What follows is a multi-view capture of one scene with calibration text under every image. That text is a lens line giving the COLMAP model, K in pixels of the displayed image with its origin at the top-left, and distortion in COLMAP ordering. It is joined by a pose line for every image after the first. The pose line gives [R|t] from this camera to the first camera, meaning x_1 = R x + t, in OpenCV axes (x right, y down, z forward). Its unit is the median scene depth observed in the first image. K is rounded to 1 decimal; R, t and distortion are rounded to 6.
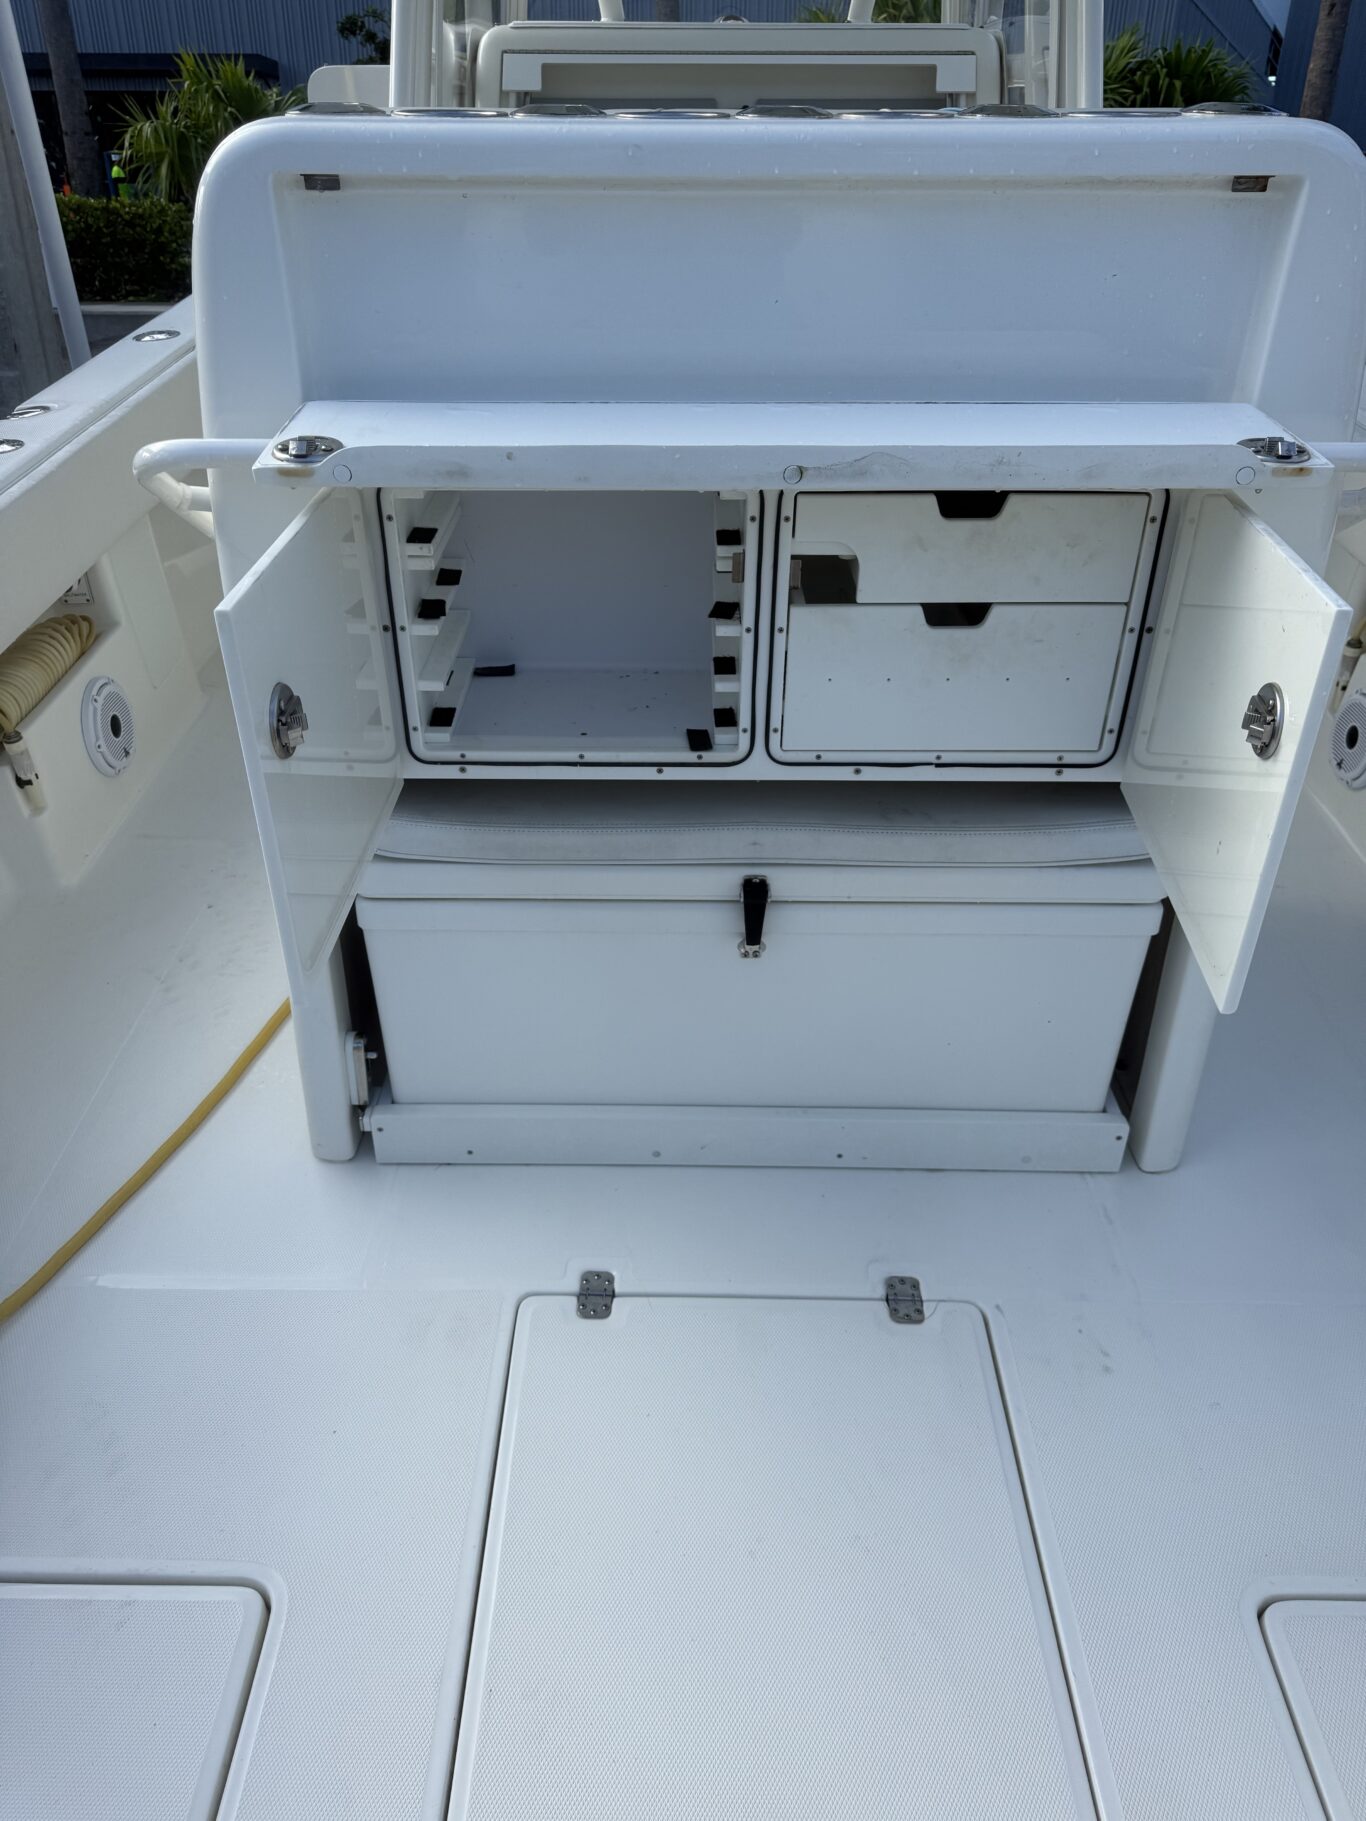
lens RADIAL K [[1300.1, 0, 679.8], [0, 1300.1, 902.6], [0, 0, 1]] dist [-0.000237, -0.001805]
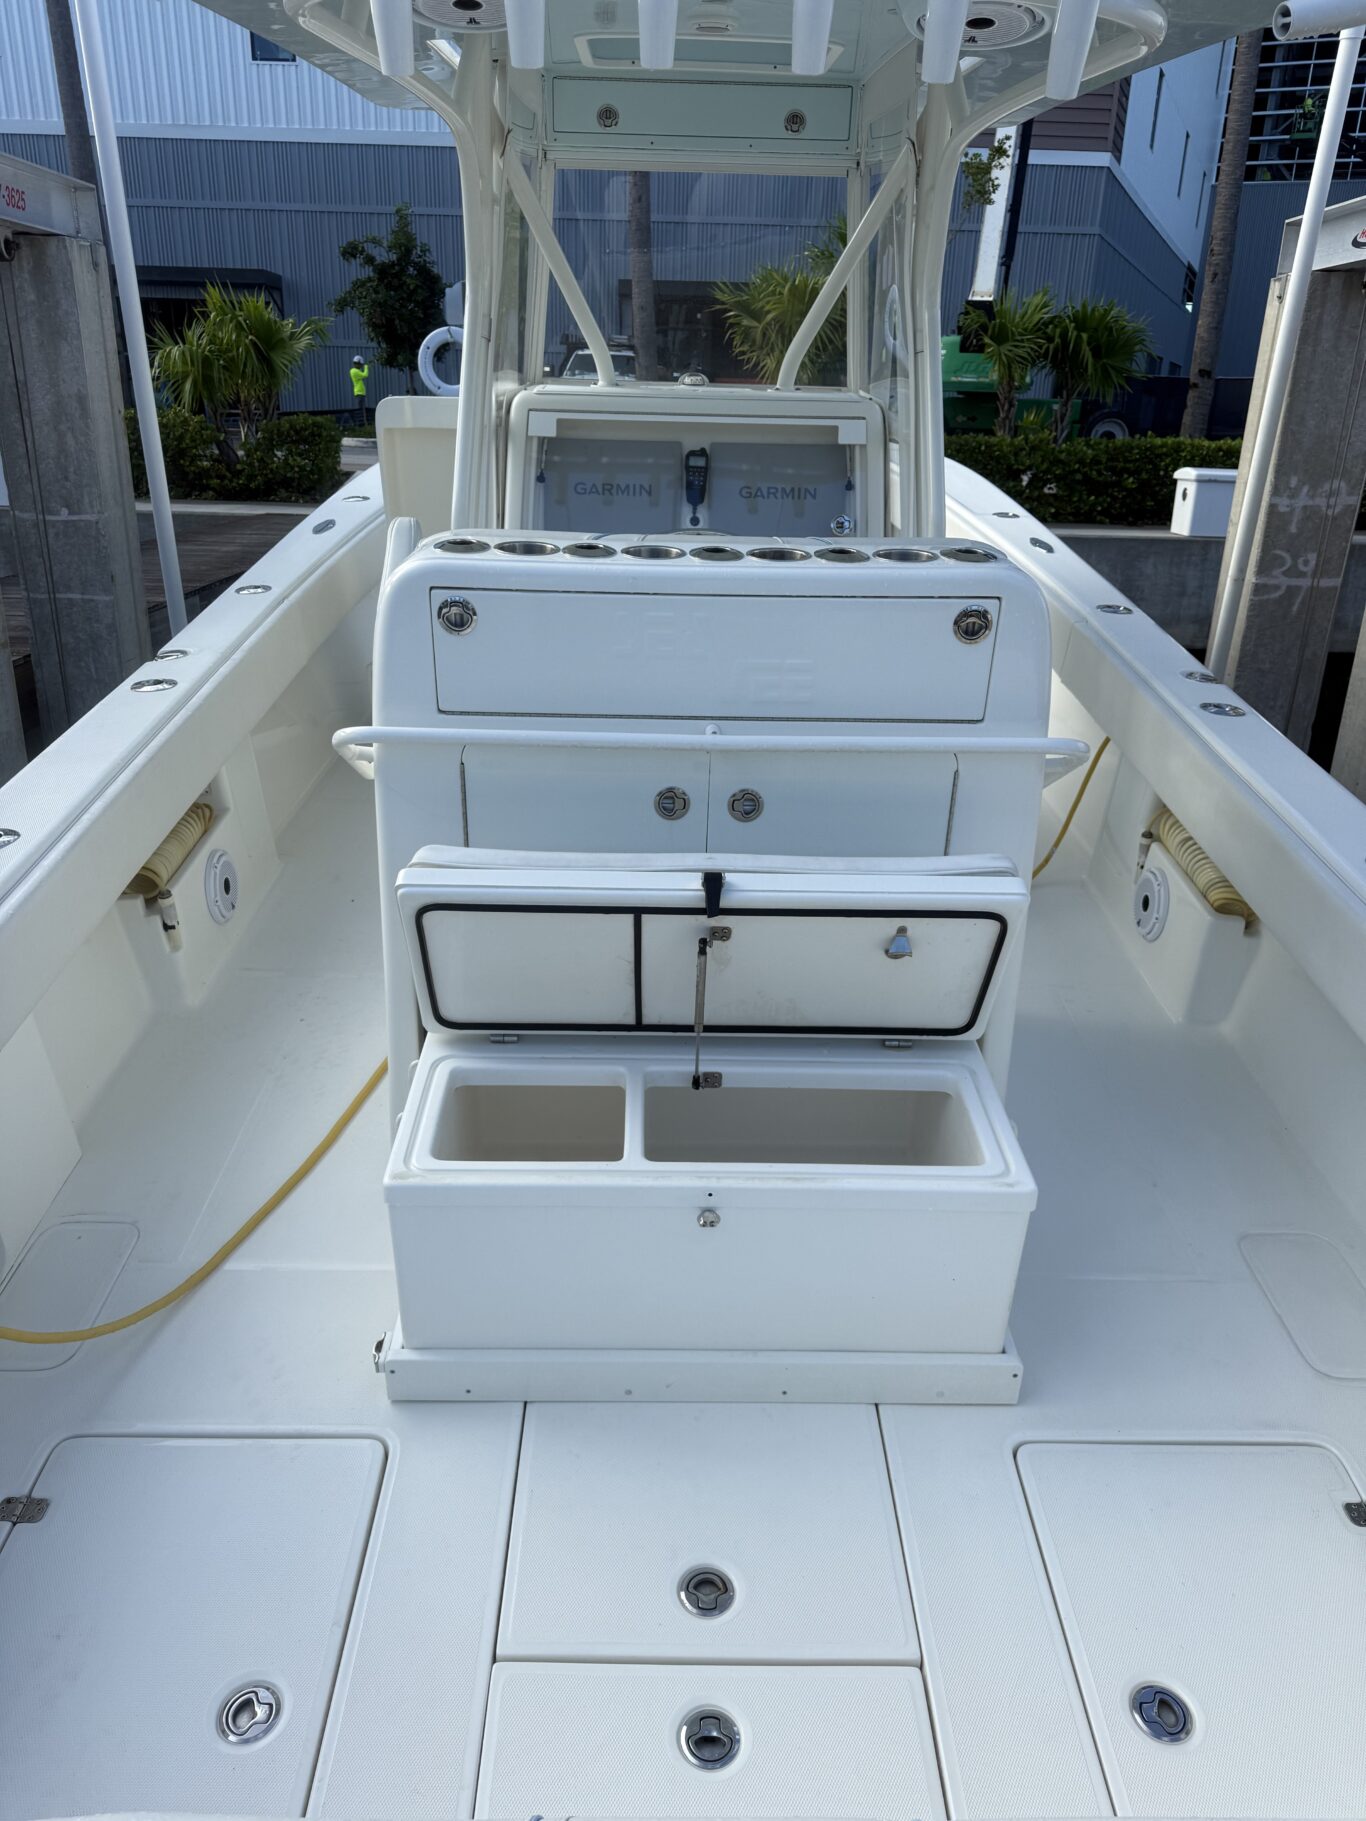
lens RADIAL K [[1295.2, 0, 683.0], [0, 1295.2, 910.5], [0, 0, 1]] dist [0.004989, -0.007956]
pose [[0.999515, 0.009175, 0.029768, -0.005153], [-0.005718, 0.993443, -0.114184, 0.026550], [-0.030620, 0.113958, 0.993014, -0.230457]]
